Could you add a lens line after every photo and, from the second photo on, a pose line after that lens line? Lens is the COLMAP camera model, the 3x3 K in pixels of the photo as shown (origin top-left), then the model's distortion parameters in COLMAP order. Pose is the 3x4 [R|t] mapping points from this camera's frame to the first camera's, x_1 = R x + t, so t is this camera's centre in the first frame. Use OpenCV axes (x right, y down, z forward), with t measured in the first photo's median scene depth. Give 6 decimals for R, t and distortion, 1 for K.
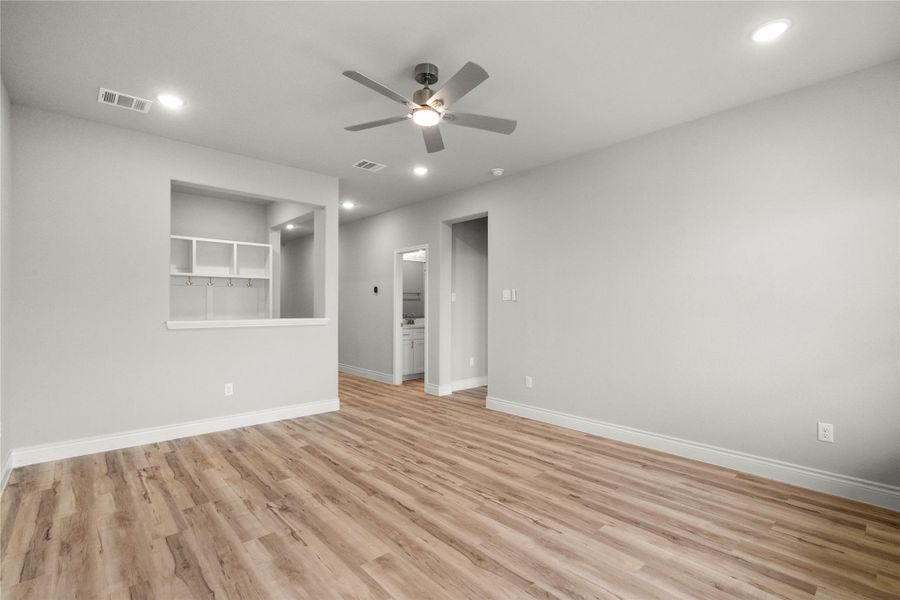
lens RADIAL K [[415.0, 0, 448.2], [0, 415.0, 306.1], [0, 0, 1]] dist [-0.000241, 0.000683]
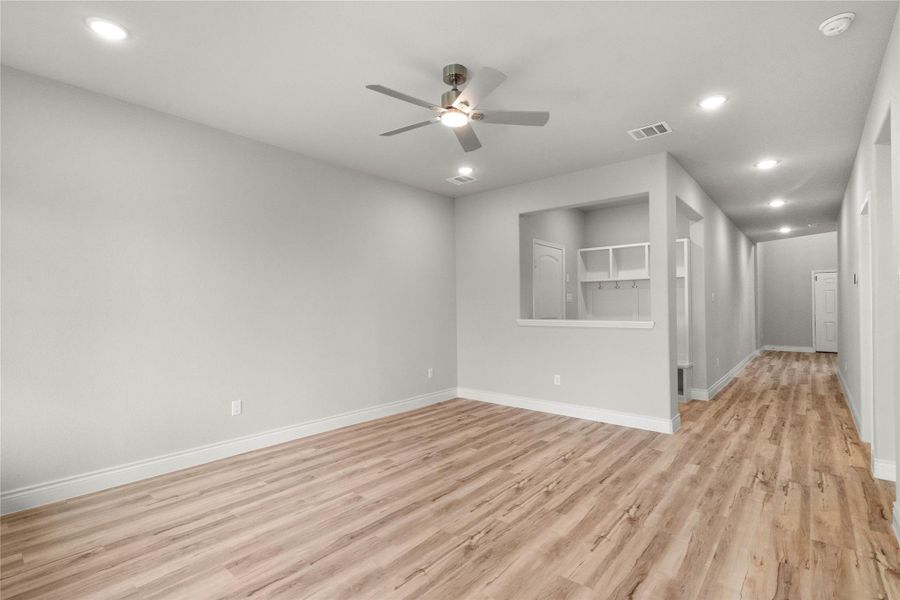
lens RADIAL K [[422.9, 0, 448.8], [0, 422.9, 308.7], [0, 0, 1]] dist [0.003387, 0.001643]
pose [[0.129705, -0.001019, -0.991552, 0.755635], [0.006704, 0.999978, -0.000151, -0.000700], [0.991530, -0.006627, 0.129709, 0.679750]]
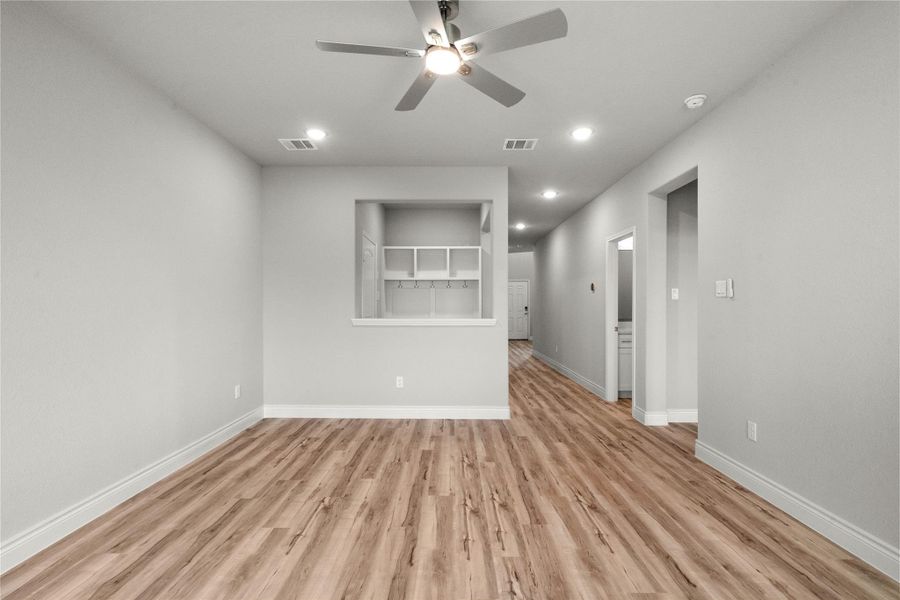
lens RADIAL K [[412.1, 0, 447.9], [0, 412.1, 305.3], [0, 0, 1]] dist [-0.000510, 0.000813]
pose [[0.736681, -0.001209, -0.676240, 0.376568], [0.000265, 0.999999, -0.001500, -0.000532], [0.676241, 0.000925, 0.736680, 0.351573]]
